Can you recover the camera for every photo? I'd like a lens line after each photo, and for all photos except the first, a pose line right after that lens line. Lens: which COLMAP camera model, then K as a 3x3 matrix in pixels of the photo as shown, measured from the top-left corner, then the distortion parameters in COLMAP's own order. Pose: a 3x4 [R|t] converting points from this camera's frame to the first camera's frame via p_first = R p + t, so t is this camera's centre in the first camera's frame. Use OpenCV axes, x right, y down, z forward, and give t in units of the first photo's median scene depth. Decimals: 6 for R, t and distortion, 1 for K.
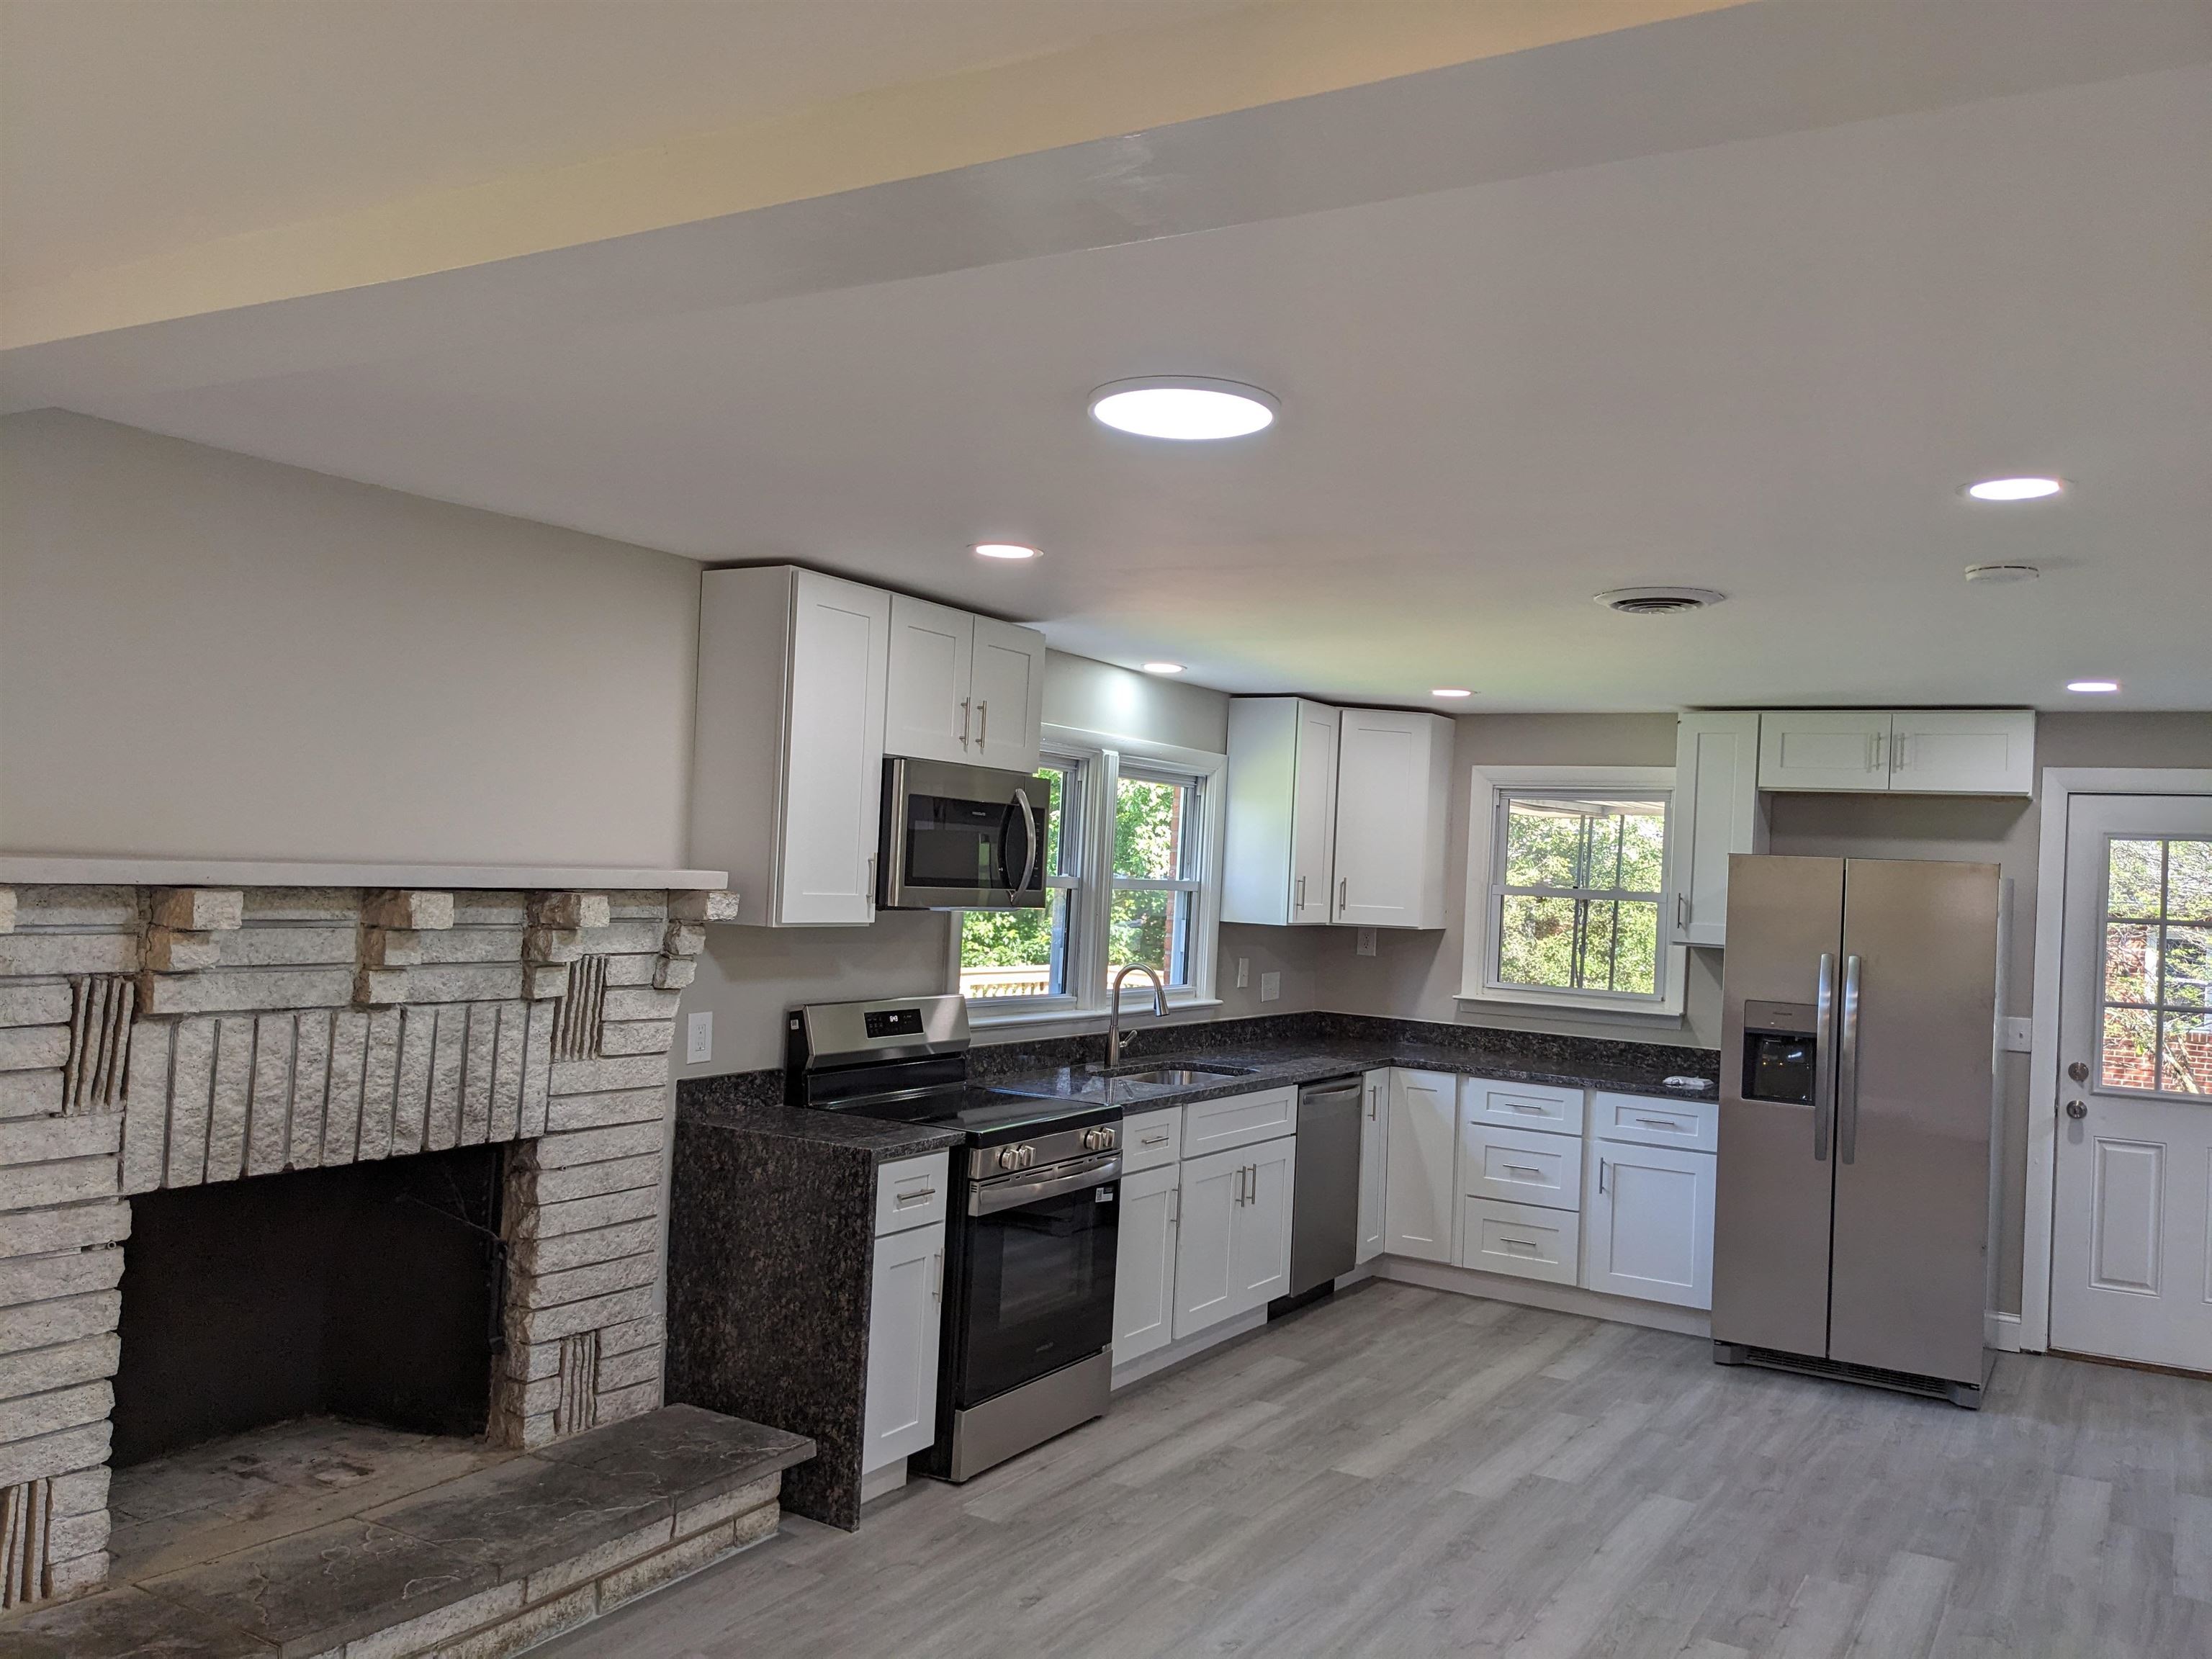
lens RADIAL K [[1764.7, 0, 1095.9], [0, 1764.7, 840.1], [0, 0, 1]] dist [0.073206, -0.116517]
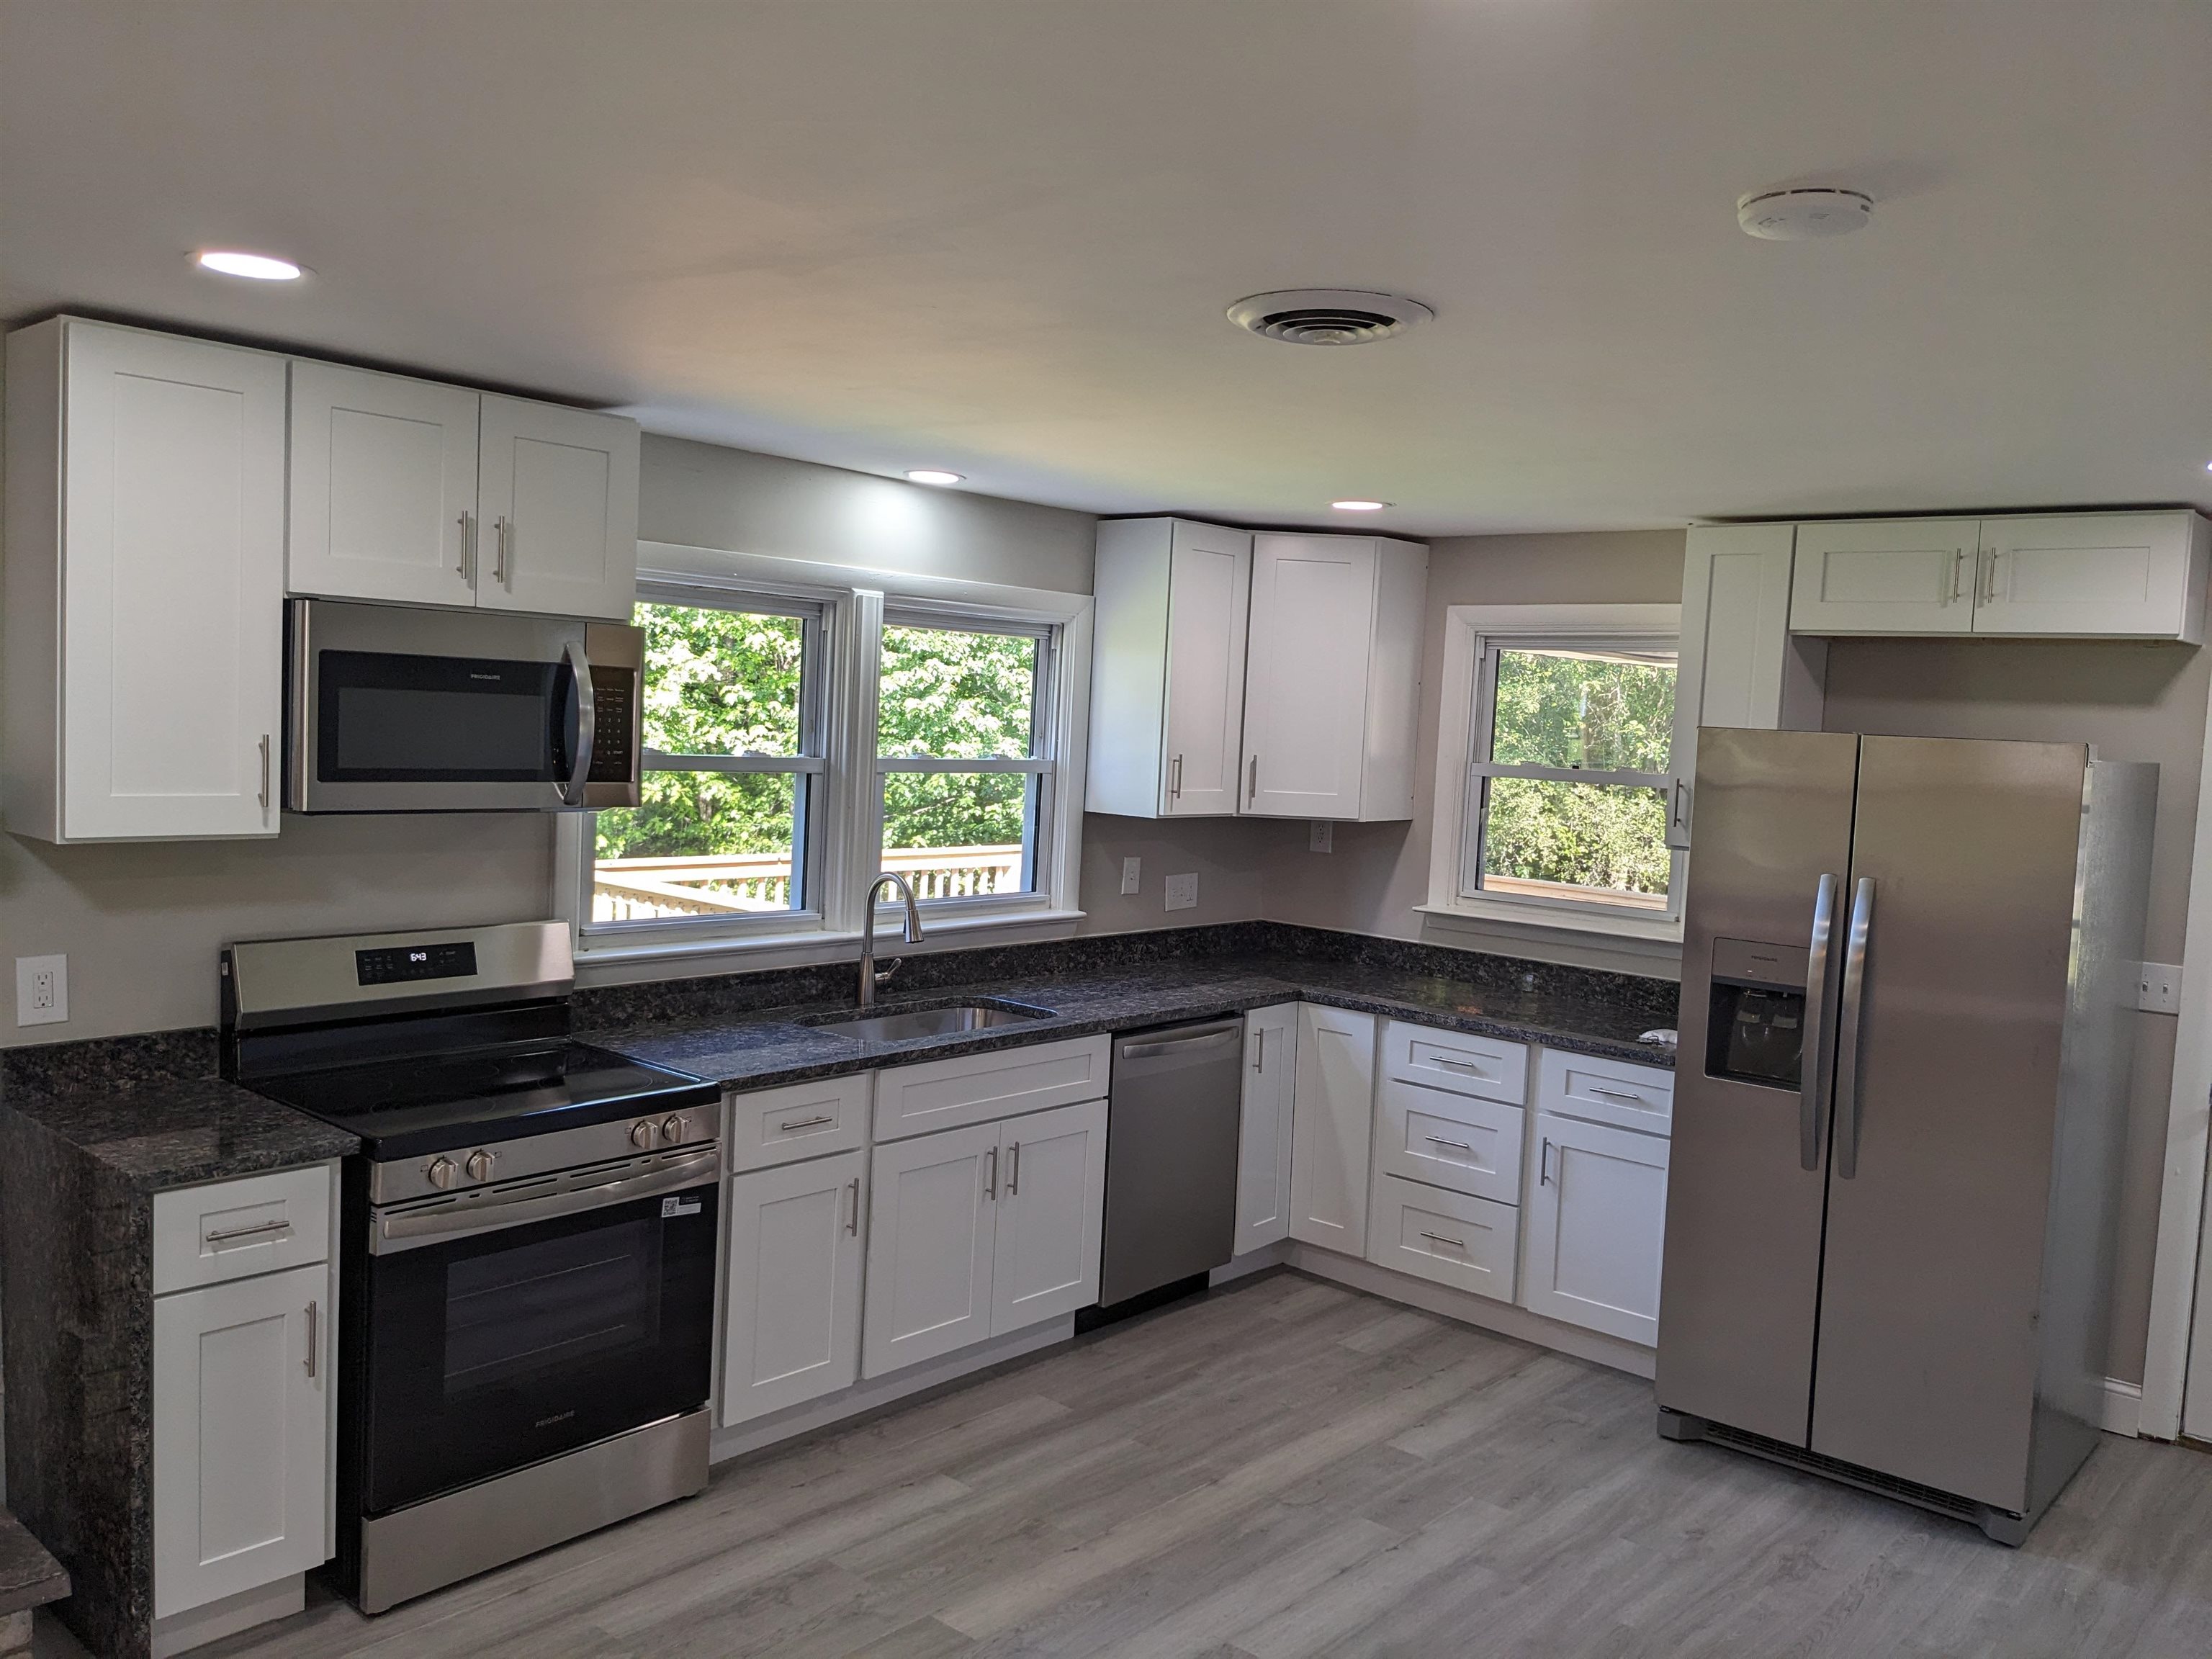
lens RADIAL K [[1764.7, 0, 1095.9], [0, 1764.7, 840.1], [0, 0, 1]] dist [0.073206, -0.116517]
pose [[0.984353, 0.011092, -0.175860, 0.246707], [0.003550, 0.996566, 0.082727, -0.006592], [0.176174, -0.082057, 0.980933, 0.273317]]
